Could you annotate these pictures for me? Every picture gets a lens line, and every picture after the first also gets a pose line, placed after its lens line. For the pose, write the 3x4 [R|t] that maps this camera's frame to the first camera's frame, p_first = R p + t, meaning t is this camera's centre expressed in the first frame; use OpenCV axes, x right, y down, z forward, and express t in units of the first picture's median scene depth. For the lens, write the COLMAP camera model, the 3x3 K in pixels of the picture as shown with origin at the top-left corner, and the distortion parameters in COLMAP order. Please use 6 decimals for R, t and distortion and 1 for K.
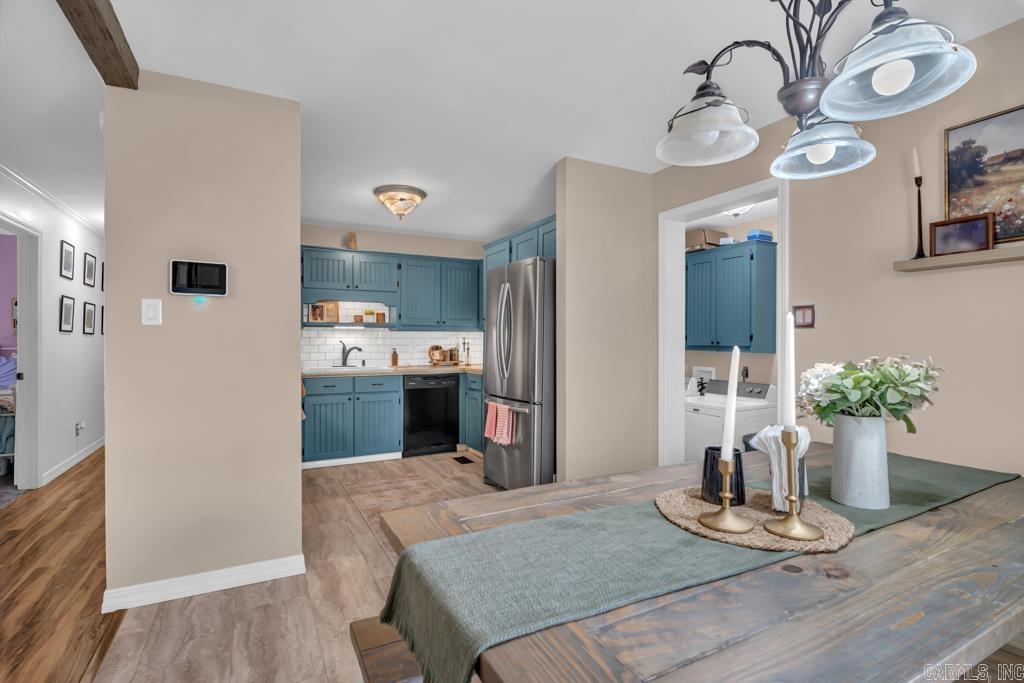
lens RADIAL K [[485.1, 0, 508.3], [0, 485.1, 338.5], [0, 0, 1]] dist [-0.000141, -0.007698]
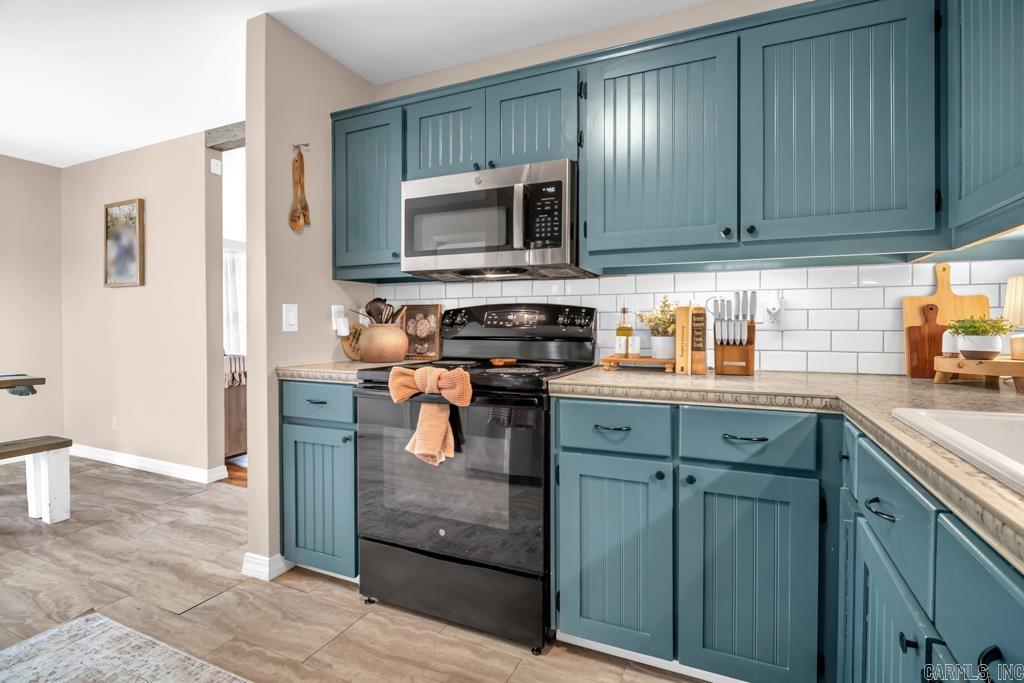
lens RADIAL K [[471.5, 0, 555.9], [0, 471.5, 329.8], [0, 0, 1]] dist [0.001813, -0.005916]
pose [[-0.758867, 0.010338, -0.651164, -0.143428], [0.007527, 0.999946, 0.007104, 0.024915], [0.651202, 0.000490, -0.758904, 0.944892]]
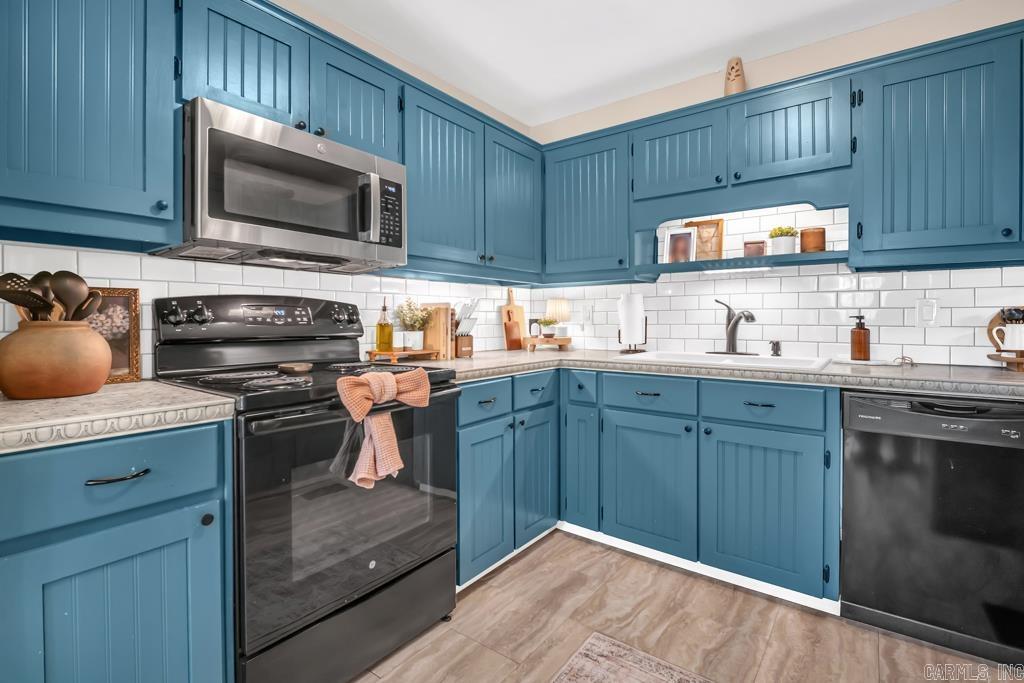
lens RADIAL K [[480.5, 0, 502.9], [0, 480.5, 321.7], [0, 0, 1]] dist [0.003310, -0.008438]
pose [[0.421983, 0.007116, -0.906576, -0.003470], [0.005707, 0.999929, 0.010505, 0.020042], [0.906586, -0.009607, 0.421912, 0.596057]]
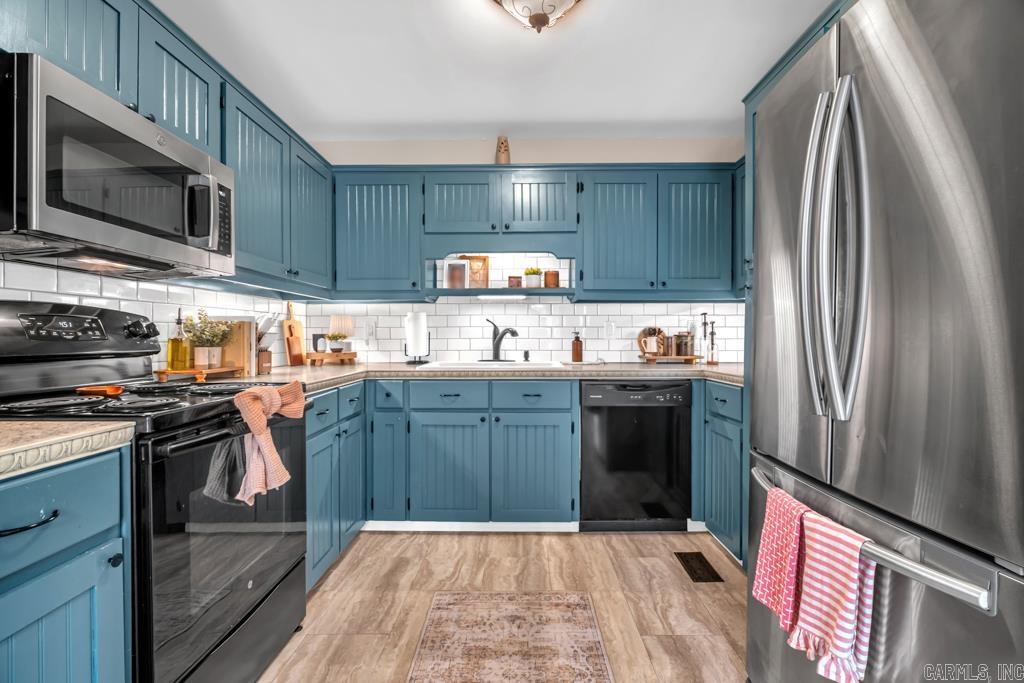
lens RADIAL K [[478.8, 0, 516.0], [0, 478.8, 333.4], [0, 0, 1]] dist [0.001205, -0.000588]
pose [[0.881899, -0.000627, -0.471438, -0.027330], [0.002036, 0.999995, 0.002479, 0.021099], [0.471434, -0.003146, 0.881896, 0.472601]]
